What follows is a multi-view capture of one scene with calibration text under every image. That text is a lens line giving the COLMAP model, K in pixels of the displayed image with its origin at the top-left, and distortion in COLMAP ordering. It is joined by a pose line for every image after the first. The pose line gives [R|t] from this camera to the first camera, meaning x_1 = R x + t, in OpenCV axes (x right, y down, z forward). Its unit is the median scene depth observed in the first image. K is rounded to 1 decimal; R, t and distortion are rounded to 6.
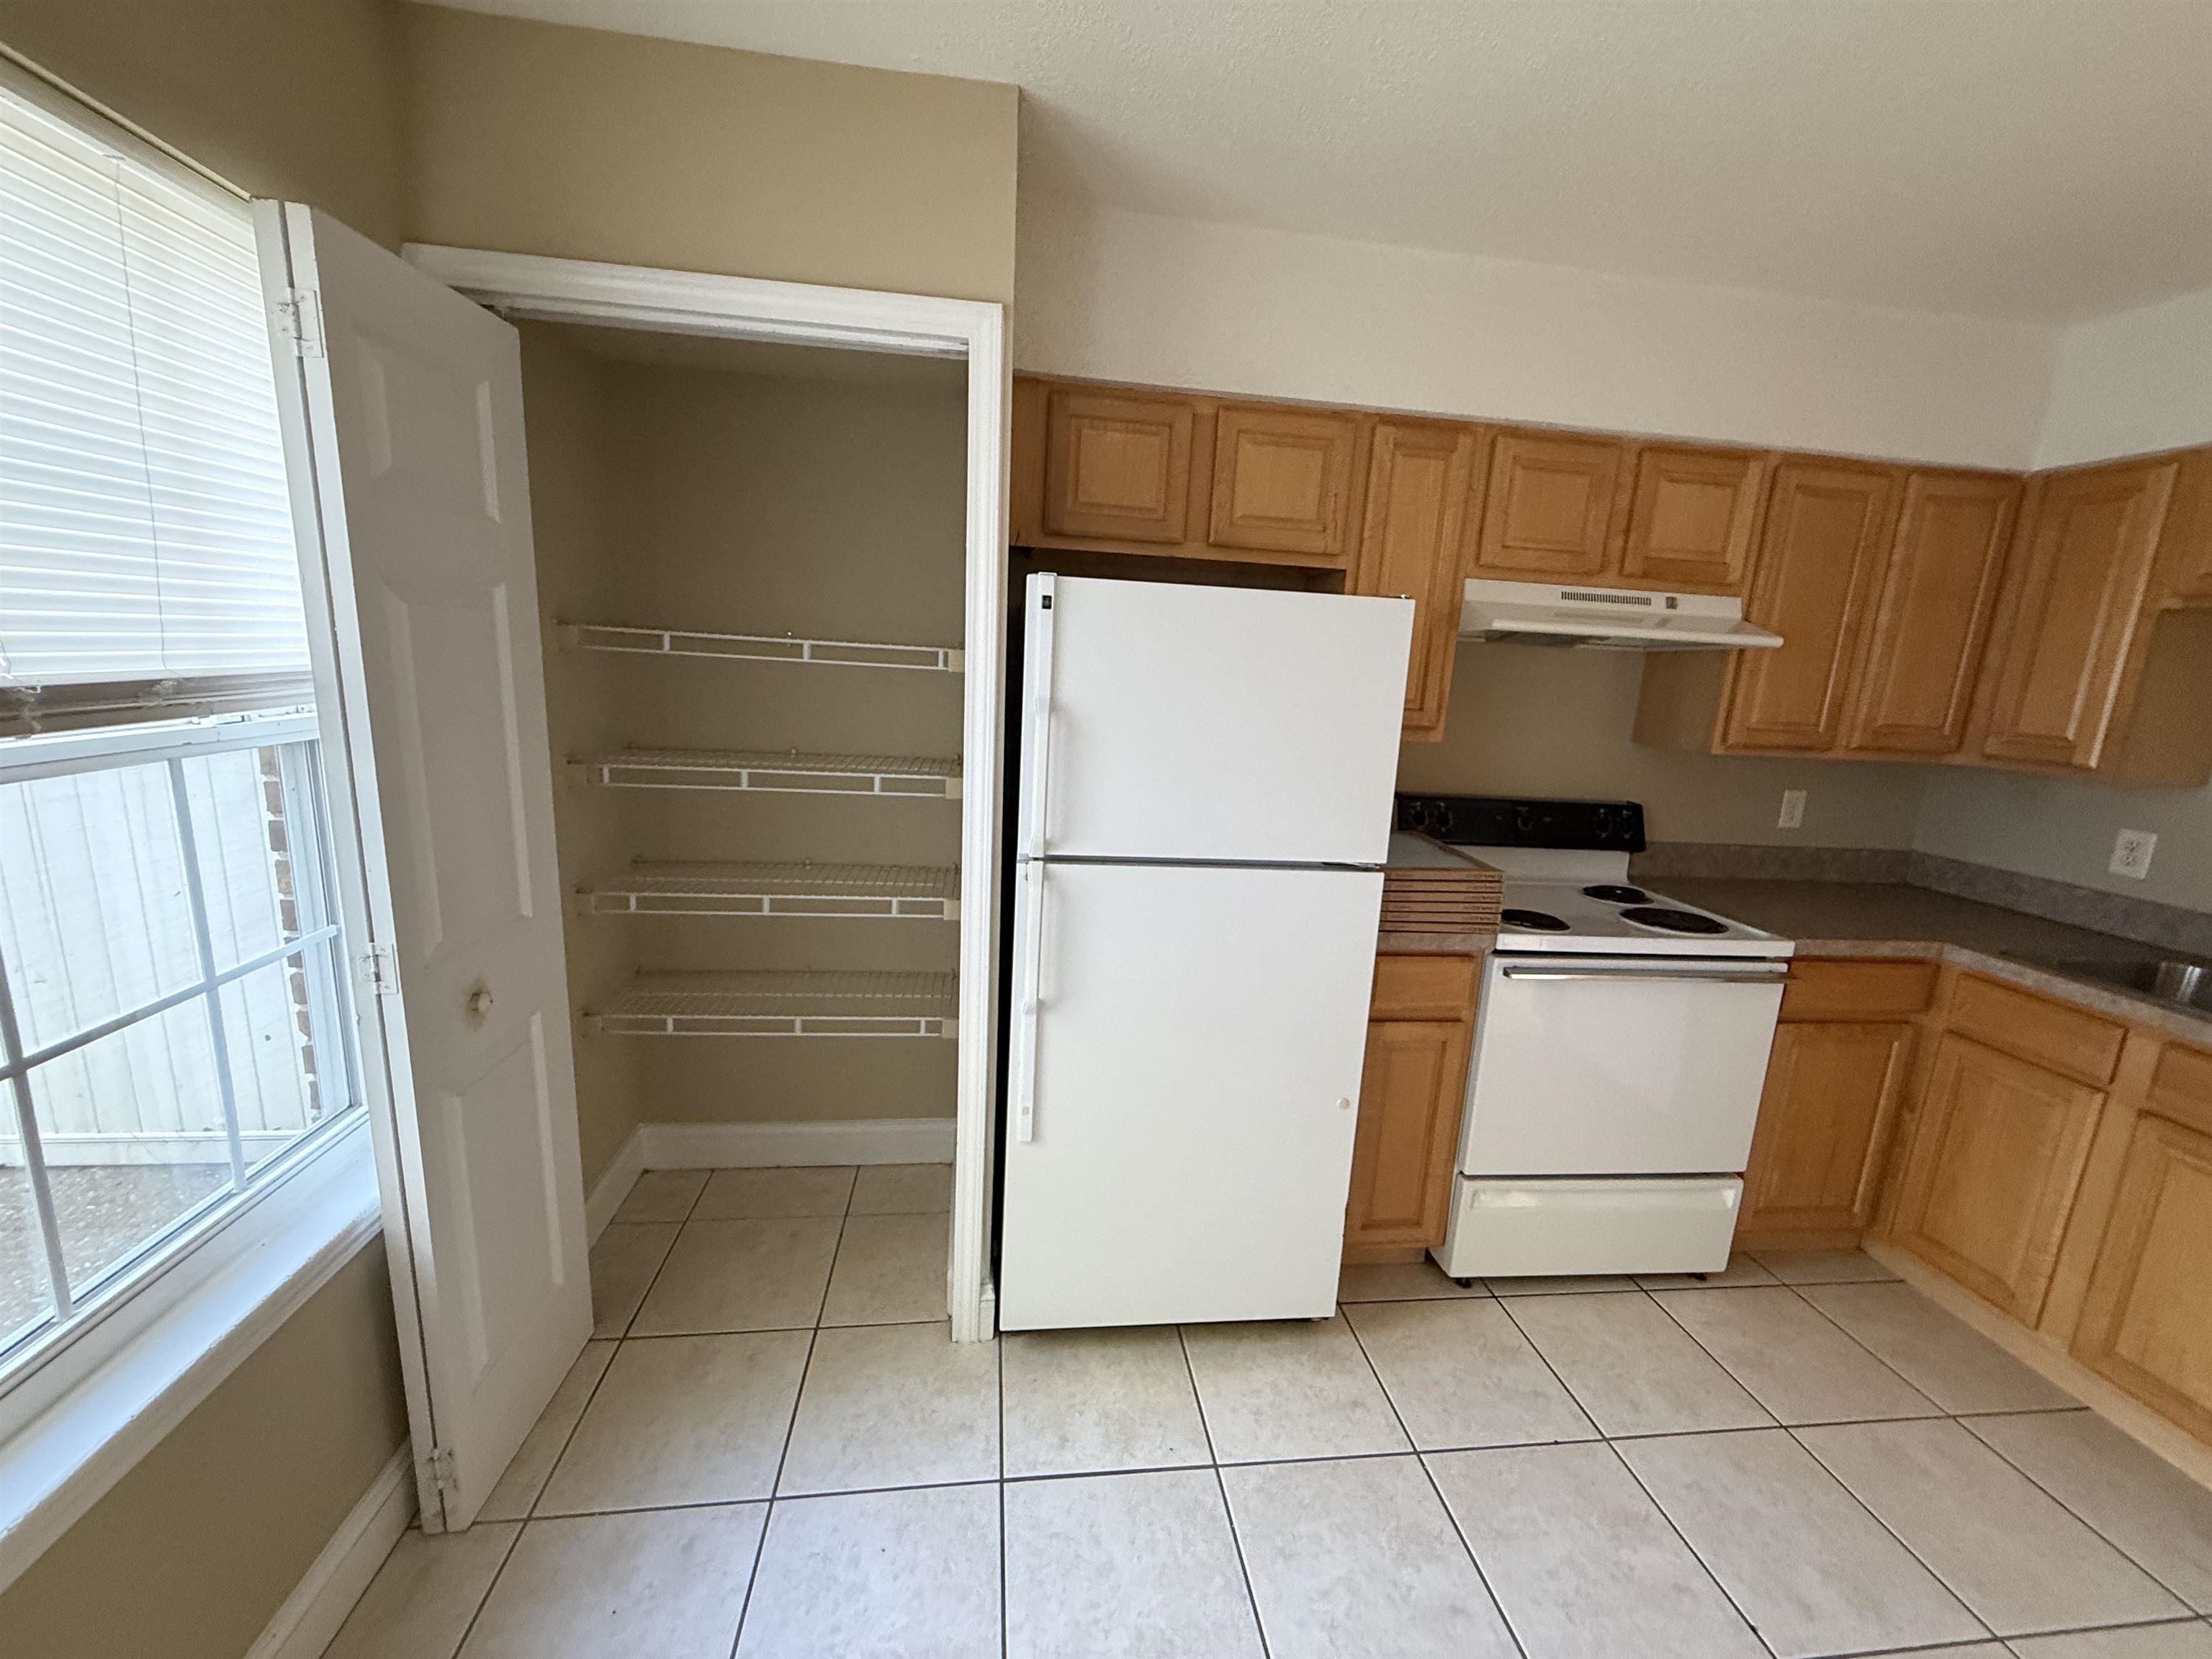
lens RADIAL K [[877.5, 0, 1109.3], [0, 877.5, 829.2], [0, 0, 1]] dist [0.002312, 0.000029]
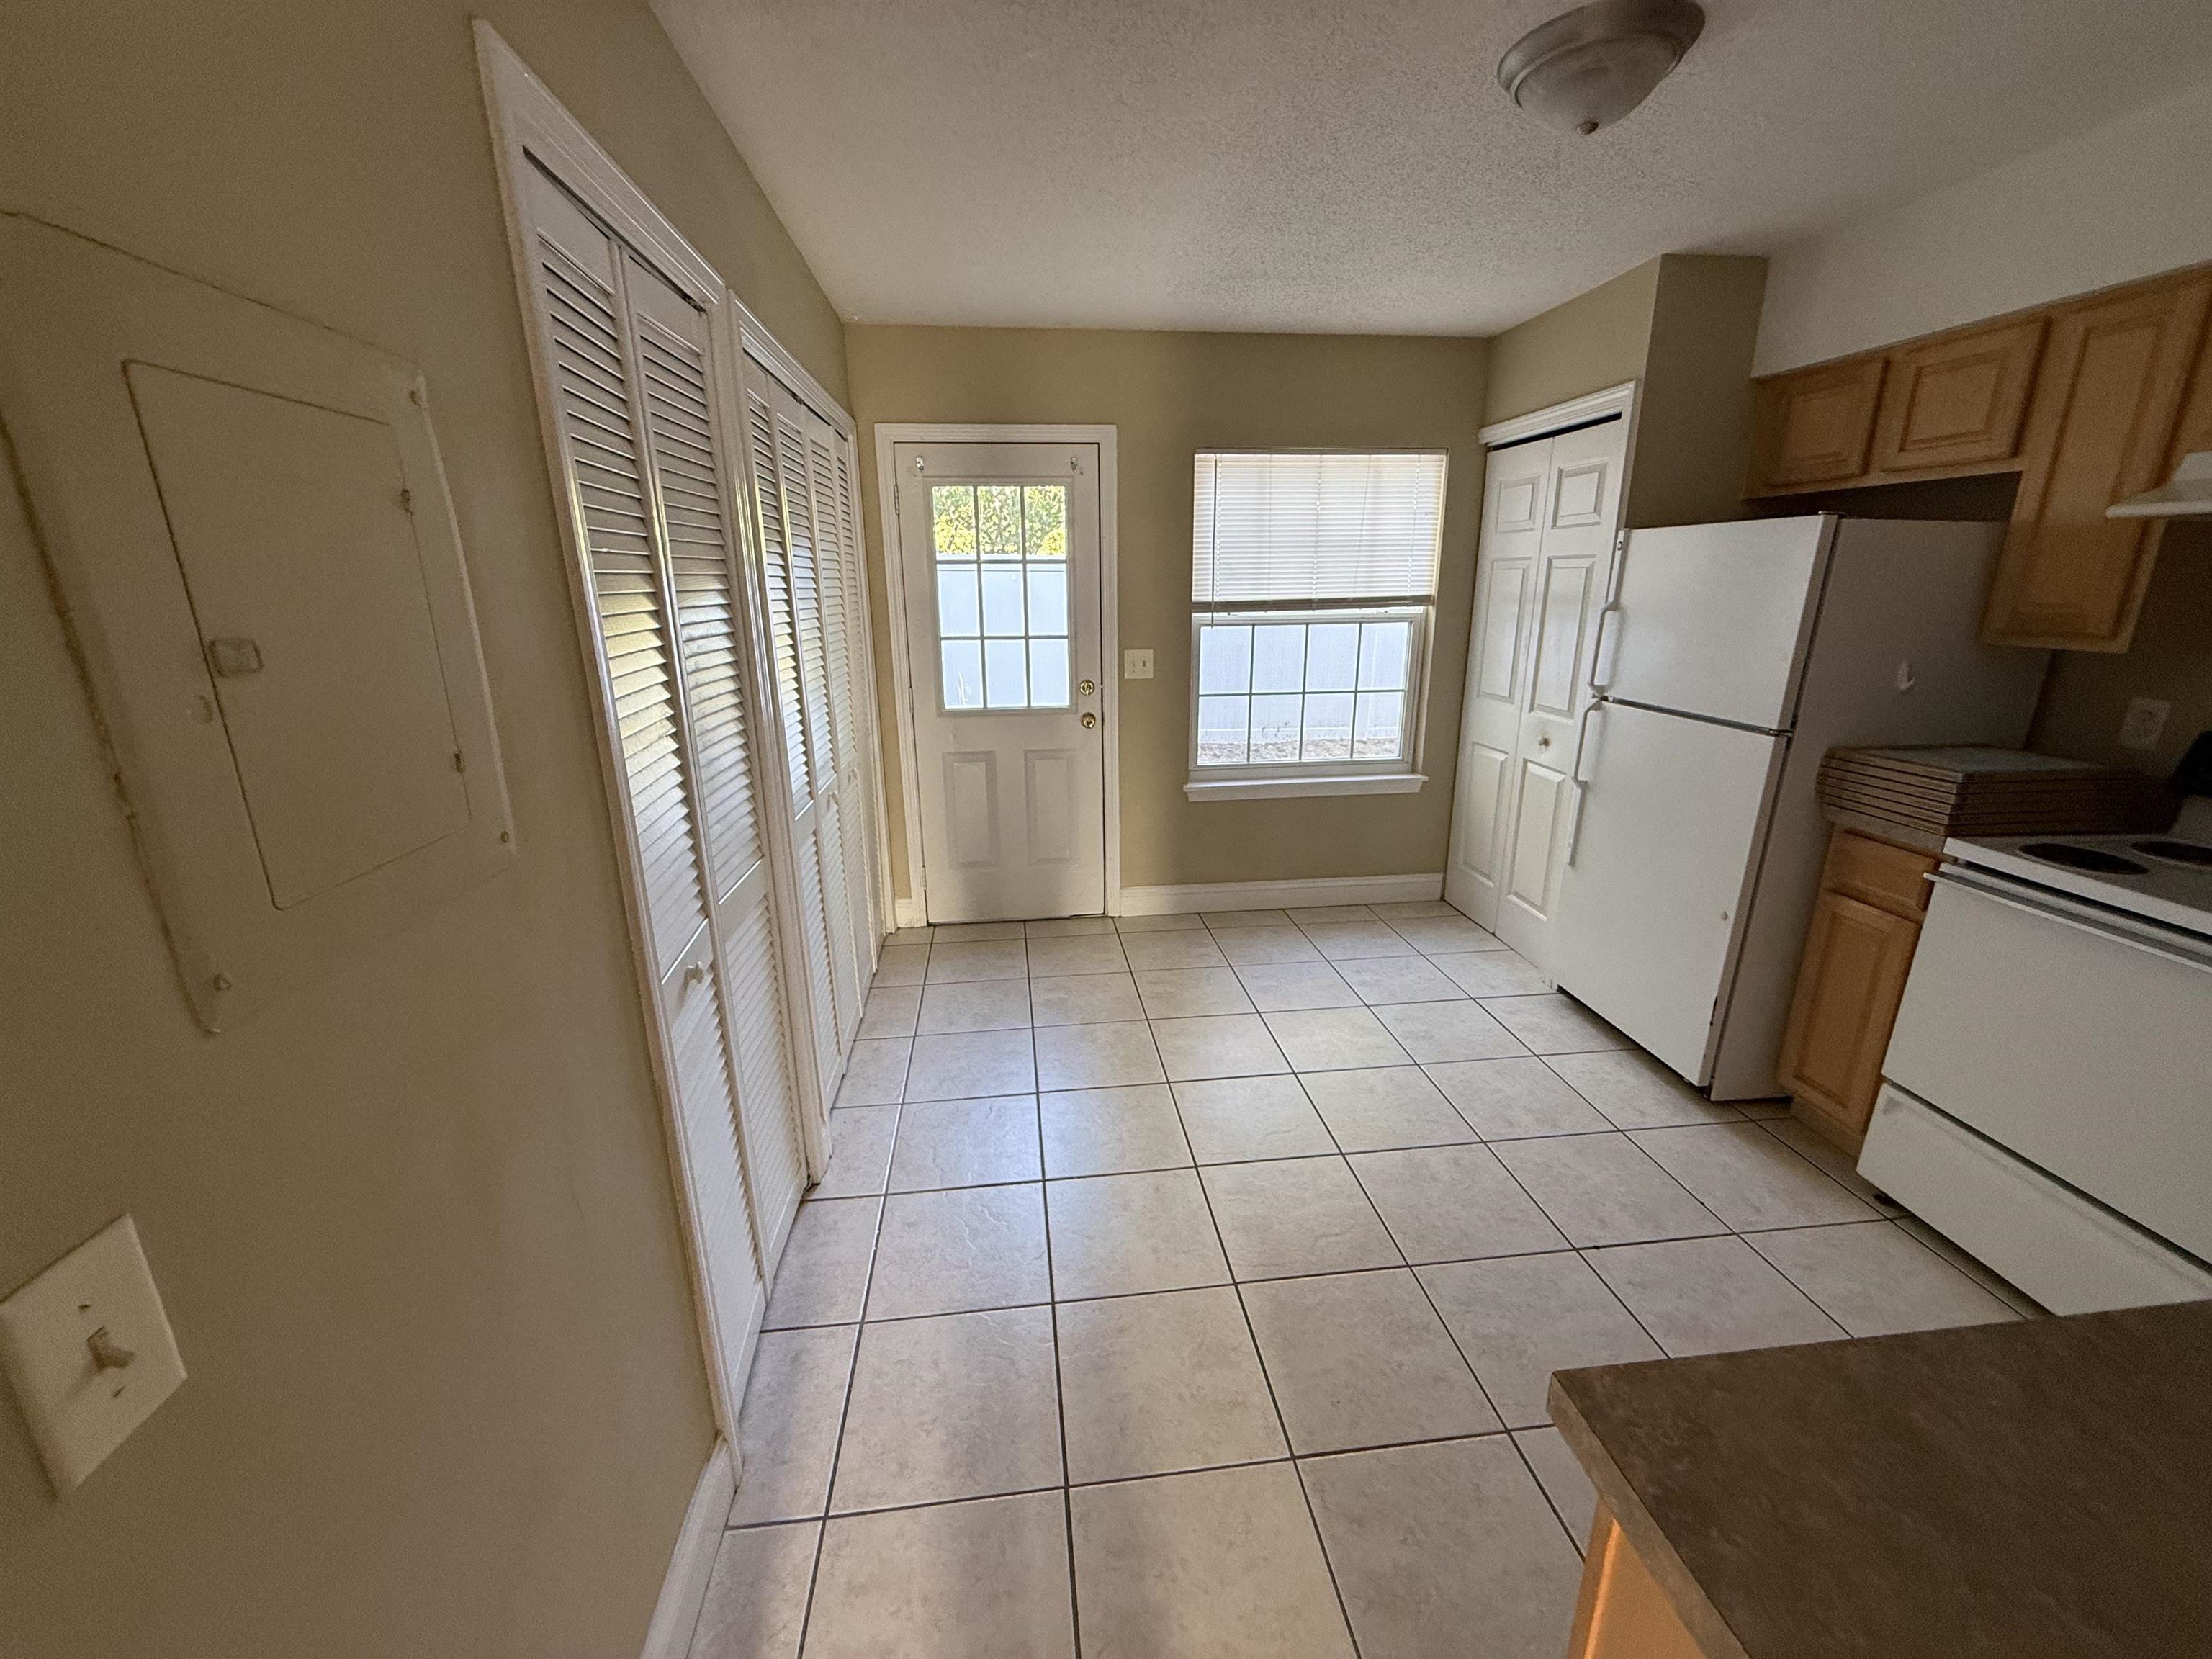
lens RADIAL K [[877.5, 0, 1109.3], [0, 877.5, 829.2], [0, 0, 1]] dist [0.002312, 0.000029]
pose [[-0.011022, 0.223707, -0.974594, 1.356316], [-0.192579, 0.955932, 0.221601, 0.069497], [0.981220, 0.190128, 0.032545, 0.036494]]
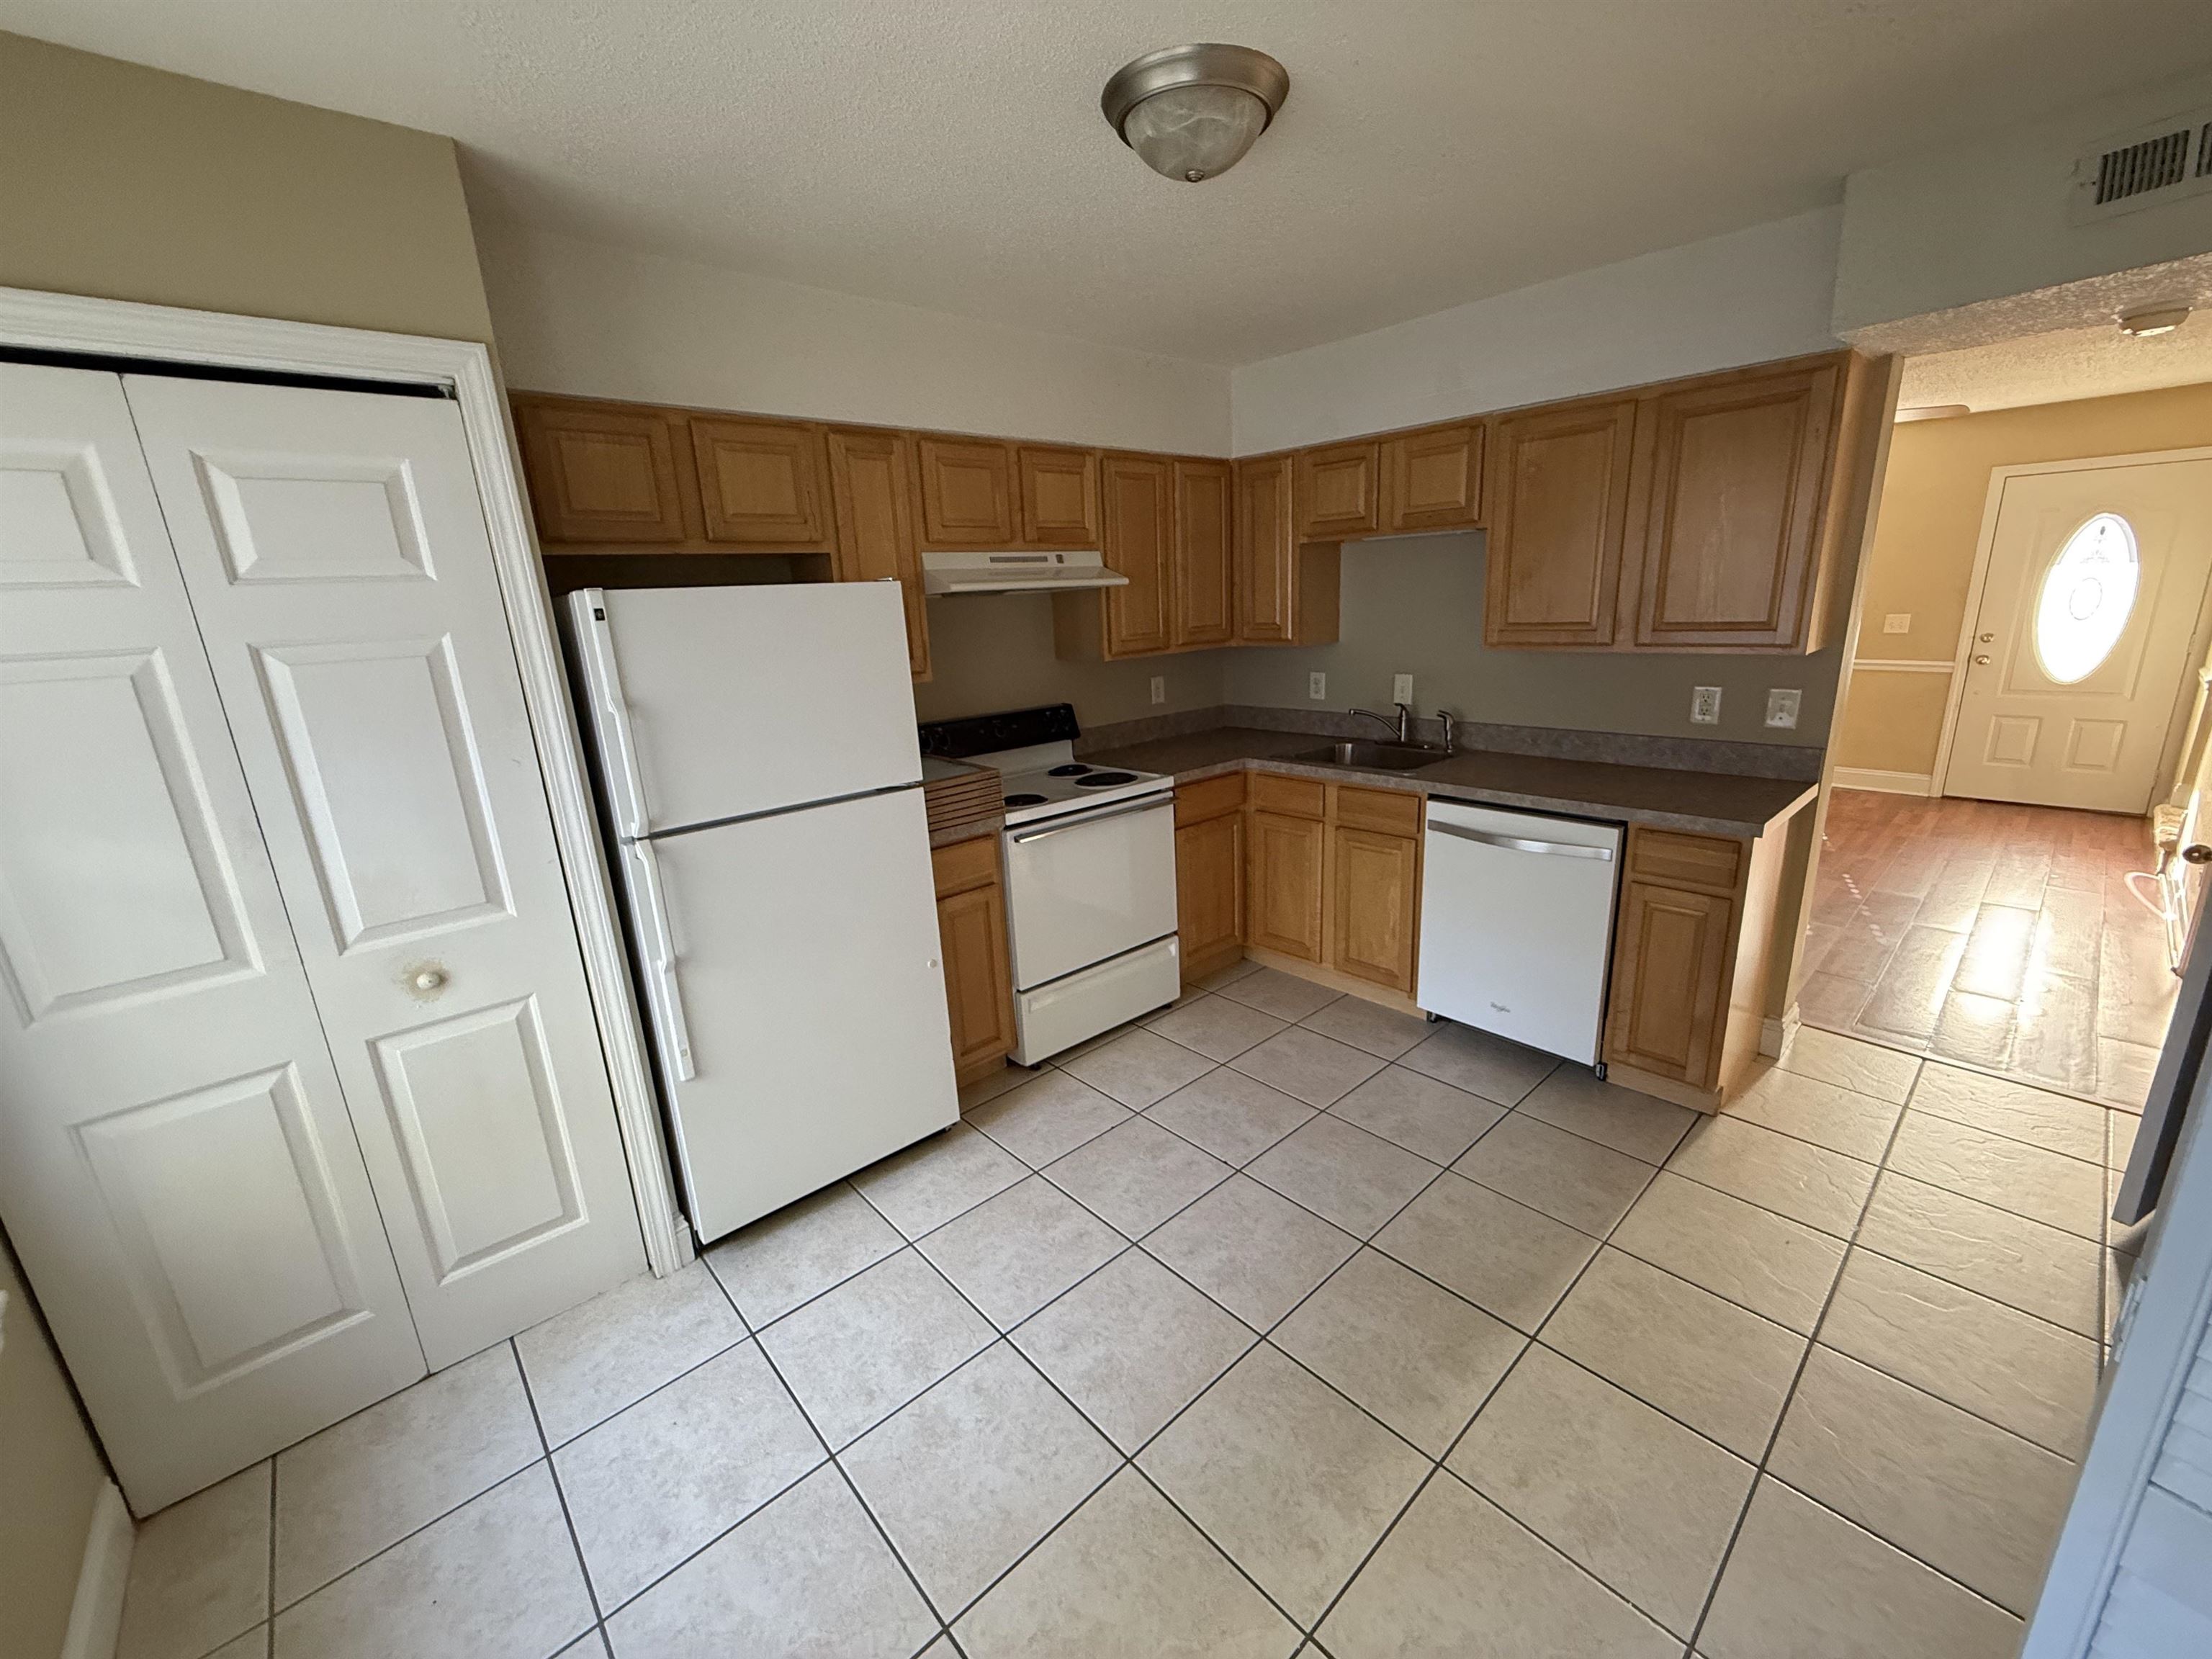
lens RADIAL K [[883.7, 0, 1103.7], [0, 883.7, 833.4], [0, 0, 1]] dist [0.000622, 0.000016]
pose [[0.816962, -0.240223, 0.524277, -0.157463], [0.202015, 0.970718, 0.129989, -0.000840], [-0.540151, -0.000284, 0.841568, -0.239392]]
